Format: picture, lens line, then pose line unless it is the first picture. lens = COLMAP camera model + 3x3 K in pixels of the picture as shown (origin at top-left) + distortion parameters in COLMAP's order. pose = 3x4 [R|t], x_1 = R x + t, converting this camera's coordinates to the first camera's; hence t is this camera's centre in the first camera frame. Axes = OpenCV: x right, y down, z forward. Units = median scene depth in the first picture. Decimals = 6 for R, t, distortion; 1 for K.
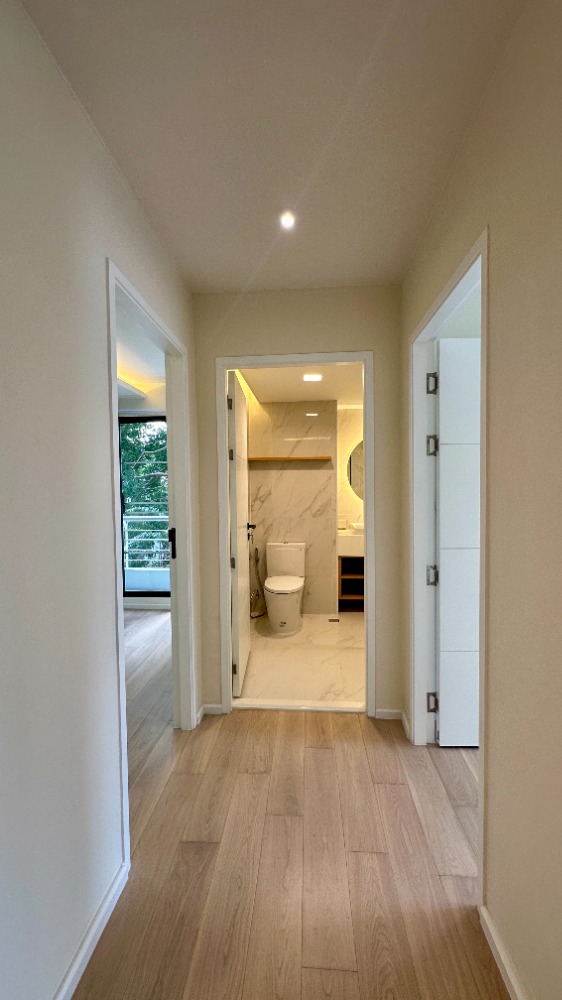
lens RADIAL K [[425.6, 0, 281.0], [0, 425.6, 500.0], [0, 0, 1]] dist [0.000018, -0.000002]
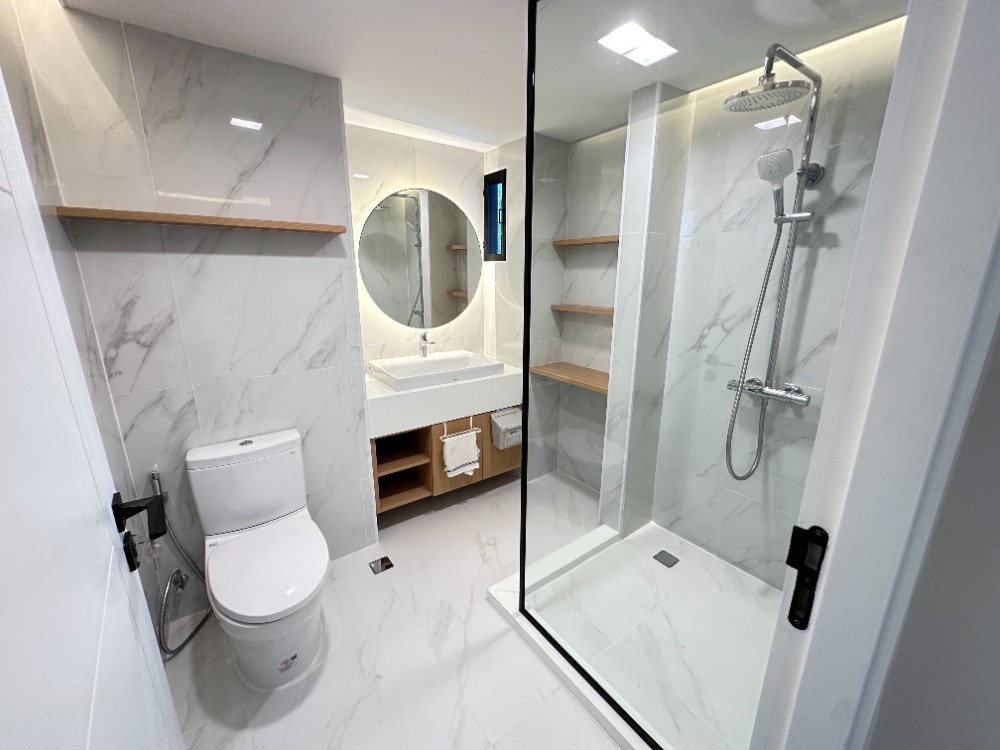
lens RADIAL K [[395.7, 0, 500.0], [0, 395.7, 375.0], [0, 0, 1]] dist [0.008173, -0.000076]
pose [[0.757485, -0.149965, 0.635395, -0.035936], [0.020827, 0.978315, 0.206072, -0.034252], [-0.652520, -0.142863, 0.744183, 0.563815]]
